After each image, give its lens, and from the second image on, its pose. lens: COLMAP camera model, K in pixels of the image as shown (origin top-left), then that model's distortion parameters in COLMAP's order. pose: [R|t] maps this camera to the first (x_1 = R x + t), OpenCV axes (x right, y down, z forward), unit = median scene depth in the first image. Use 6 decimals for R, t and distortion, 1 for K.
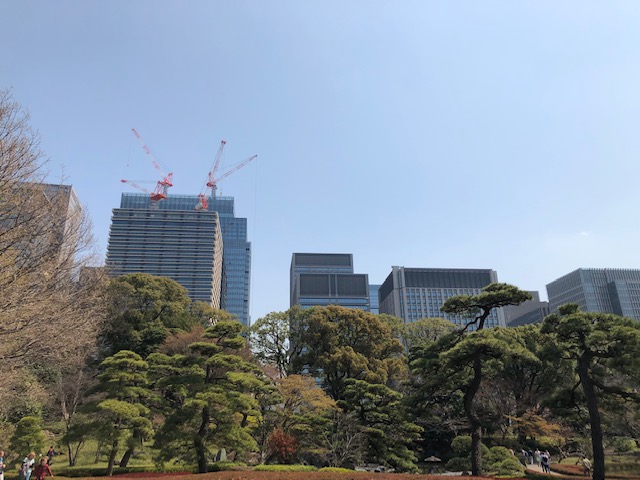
lens RADIAL K [[532.4, 0, 320.0], [0, 532.4, 240.0], [0, 0, 1]] dist [0.031320, -0.006216]
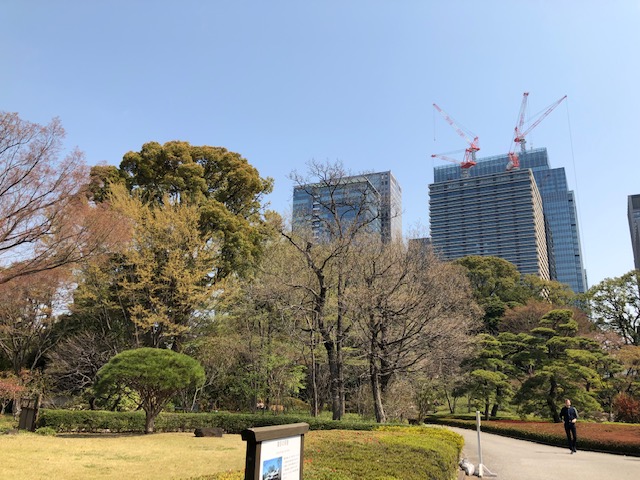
lens RADIAL K [[532.4, 0, 320.0], [0, 532.4, 240.0], [0, 0, 1]] dist [0.031320, -0.006216]
pose [[0.827167, -0.126824, -0.547458, 0.030036], [0.167570, 0.985546, 0.024875, -0.055675], [0.536390, -0.112313, 0.836464, -0.142311]]
